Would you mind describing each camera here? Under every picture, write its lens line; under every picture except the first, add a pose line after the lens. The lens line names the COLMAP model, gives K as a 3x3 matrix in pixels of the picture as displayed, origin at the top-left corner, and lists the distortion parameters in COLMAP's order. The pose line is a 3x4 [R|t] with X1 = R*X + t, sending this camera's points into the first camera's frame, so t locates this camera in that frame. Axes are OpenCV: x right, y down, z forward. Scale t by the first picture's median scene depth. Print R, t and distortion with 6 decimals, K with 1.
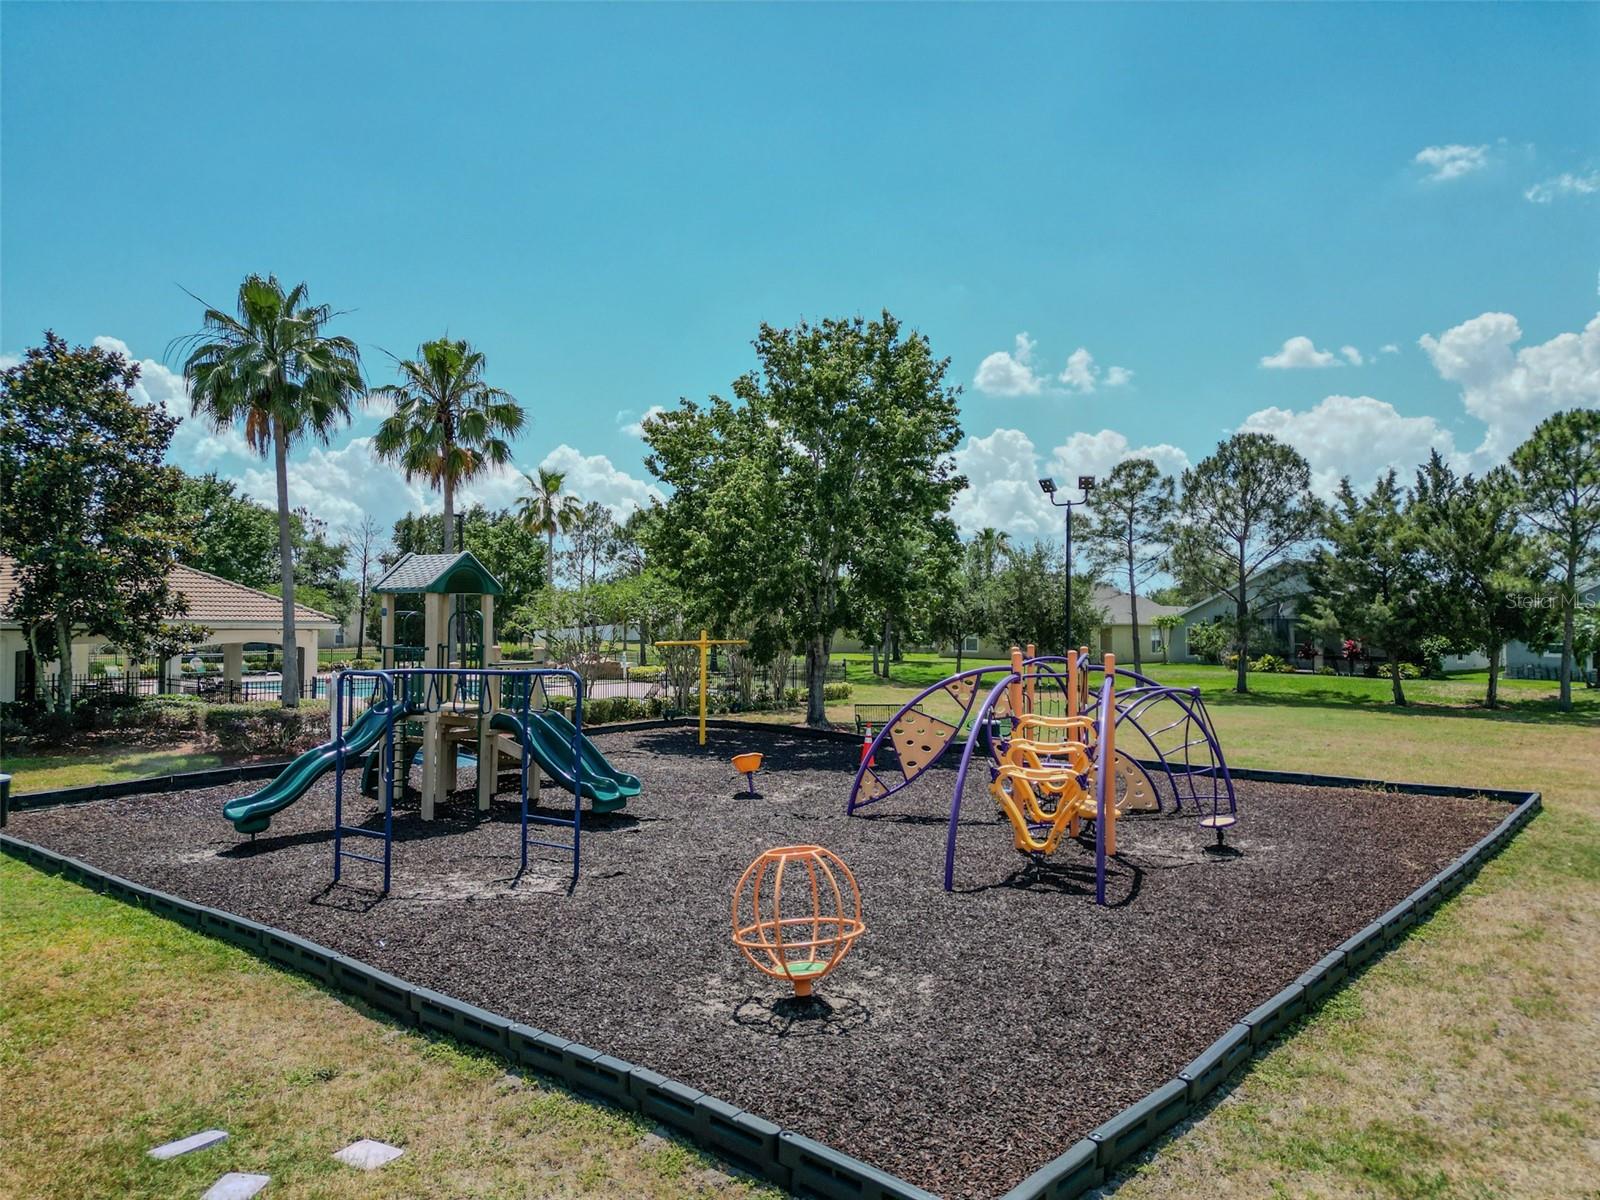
lens RADIAL K [[1137.6, 0, 790.0], [0, 1137.6, 616.9], [0, 0, 1]] dist [0.065776, -0.002842]
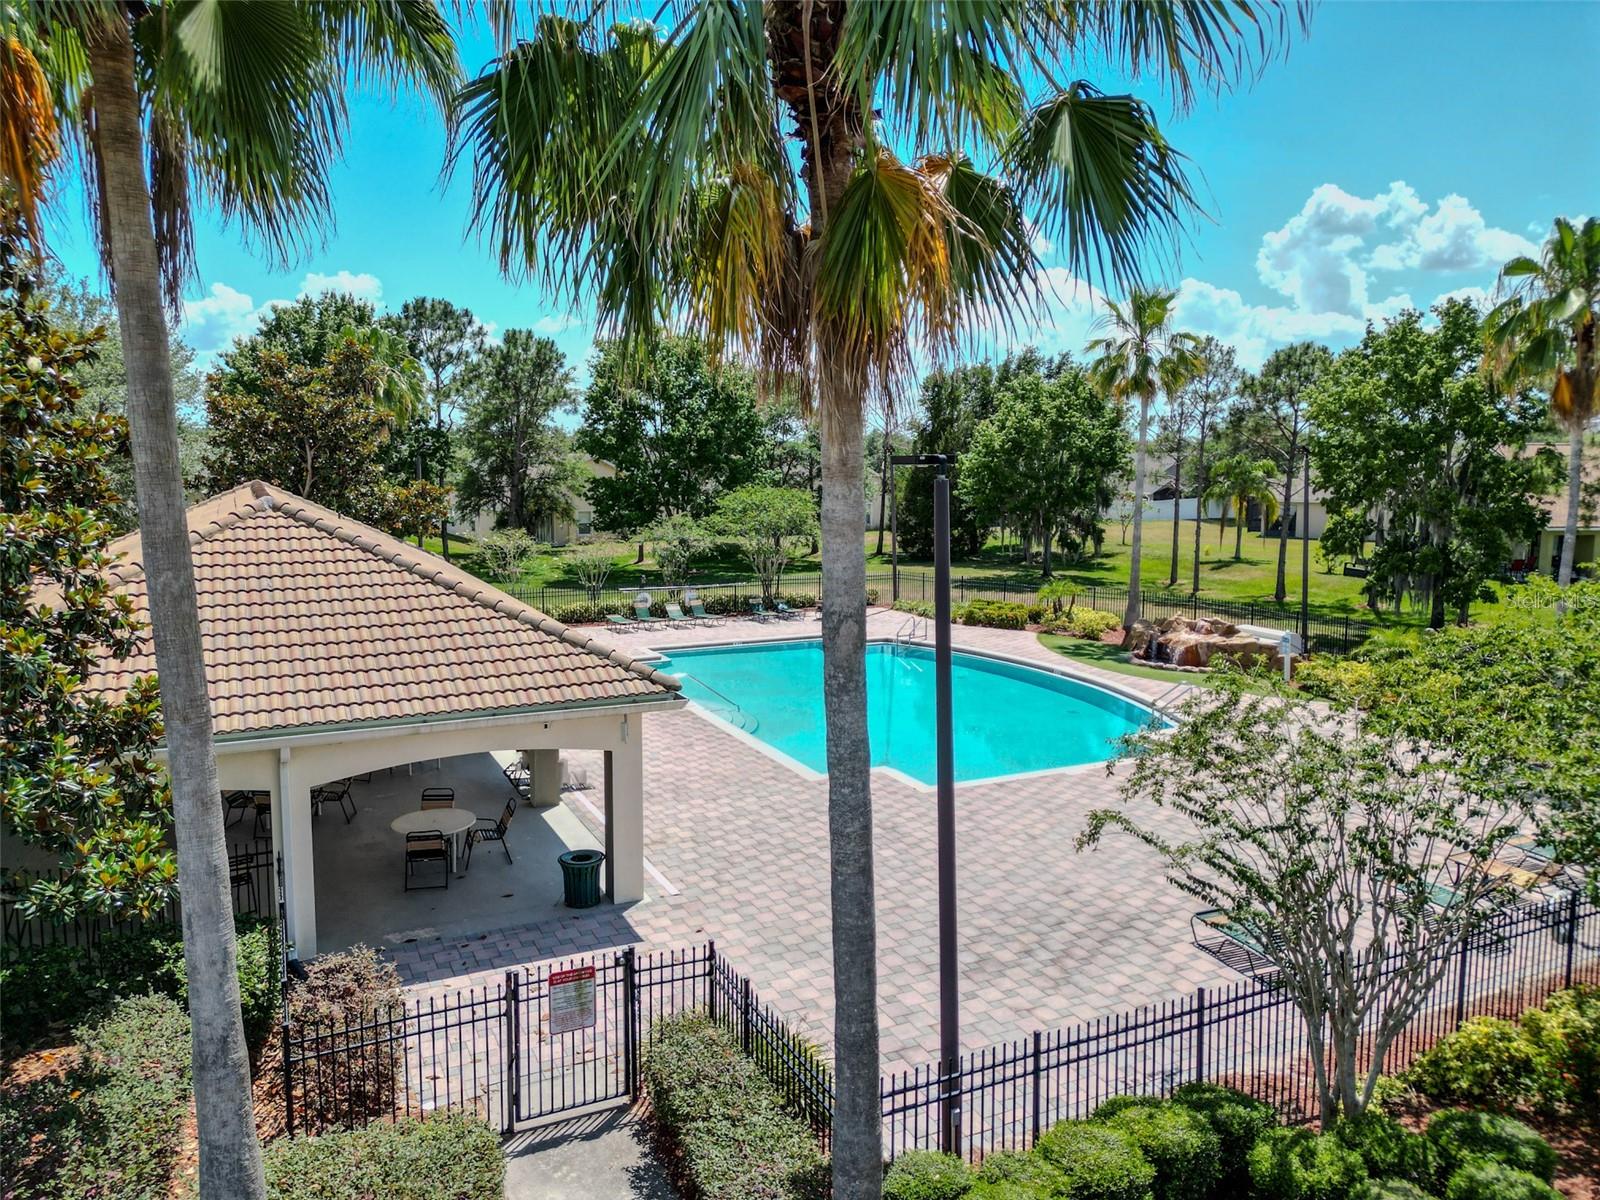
lens RADIAL K [[1137.6, 0, 790.0], [0, 1137.6, 616.9], [0, 0, 1]] dist [0.065776, -0.002842]
pose [[0.890861, 0.060490, -0.450230, -0.083536], [0.004293, 0.989930, 0.141495, -0.039459], [0.454255, -0.127985, 0.881630, 0.318192]]
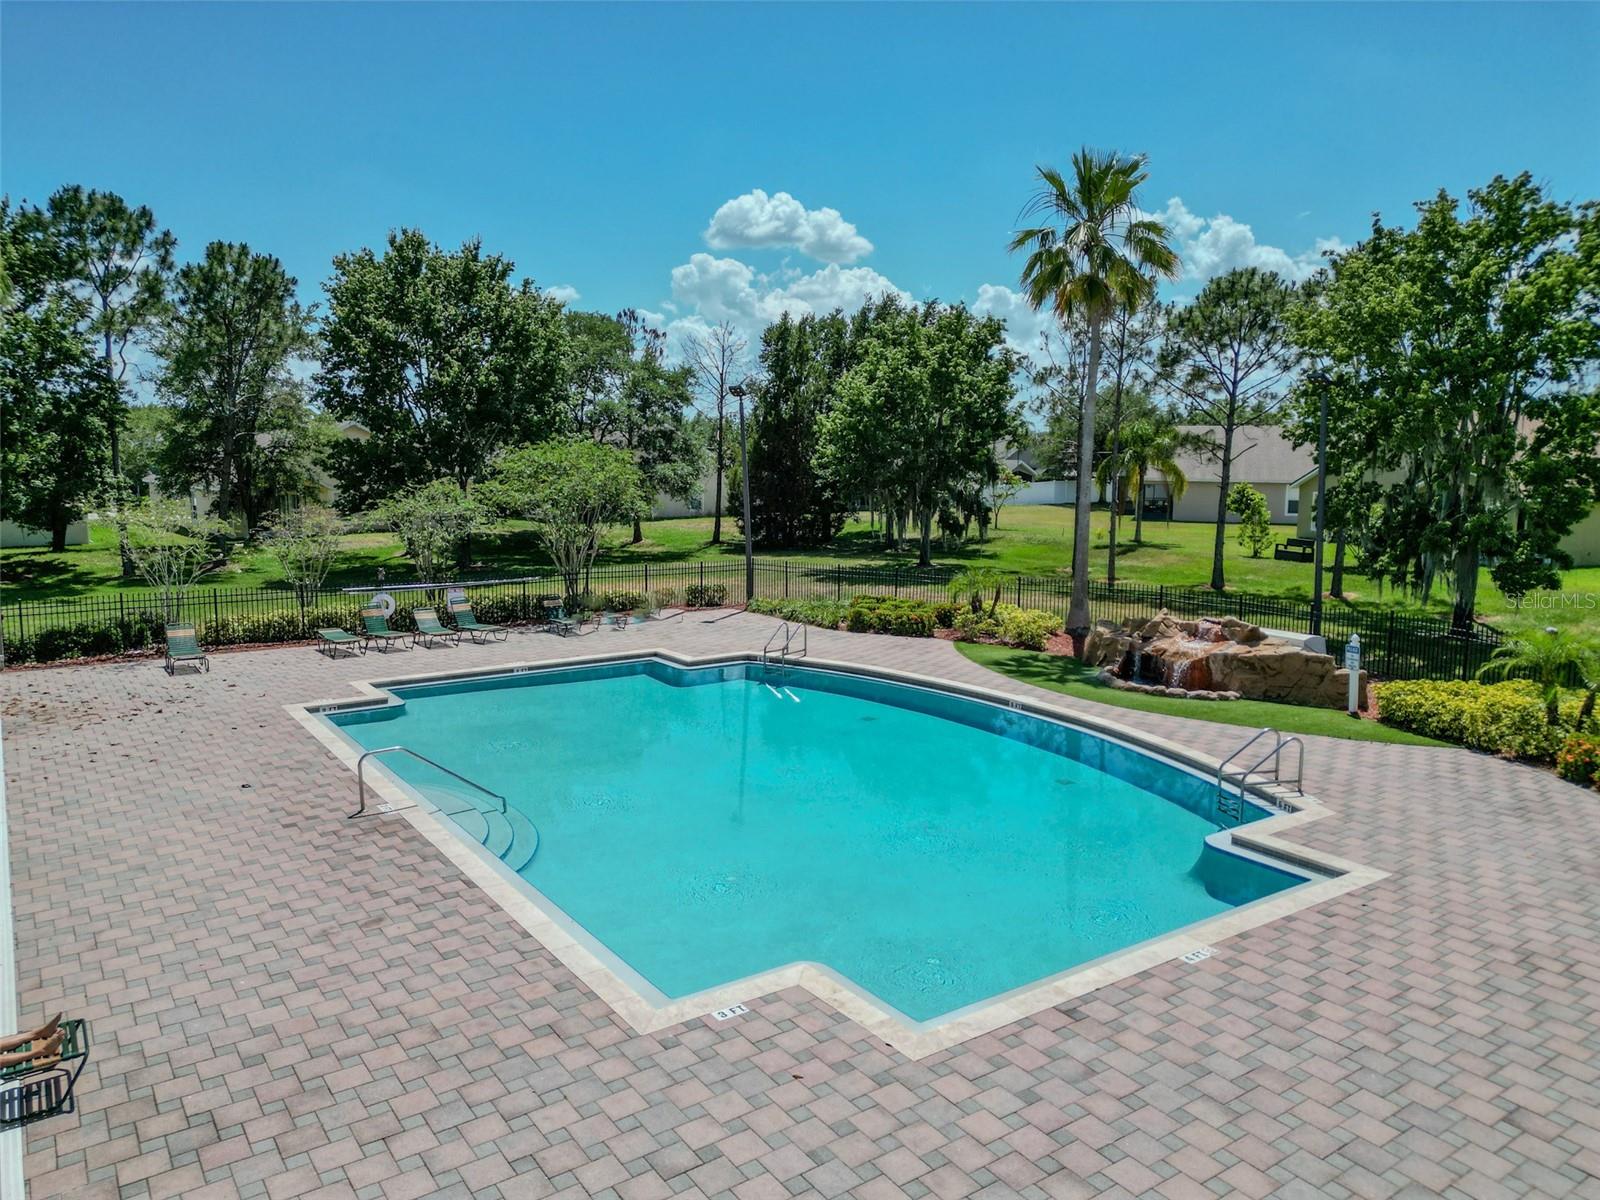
lens RADIAL K [[1137.6, 0, 790.0], [0, 1137.6, 616.9], [0, 0, 1]] dist [0.065776, -0.002842]
pose [[0.950595, 0.043412, -0.307383, -0.153655], [0.001665, 0.989446, 0.144890, -0.020013], [0.310429, -0.138244, 0.940491, 0.461499]]
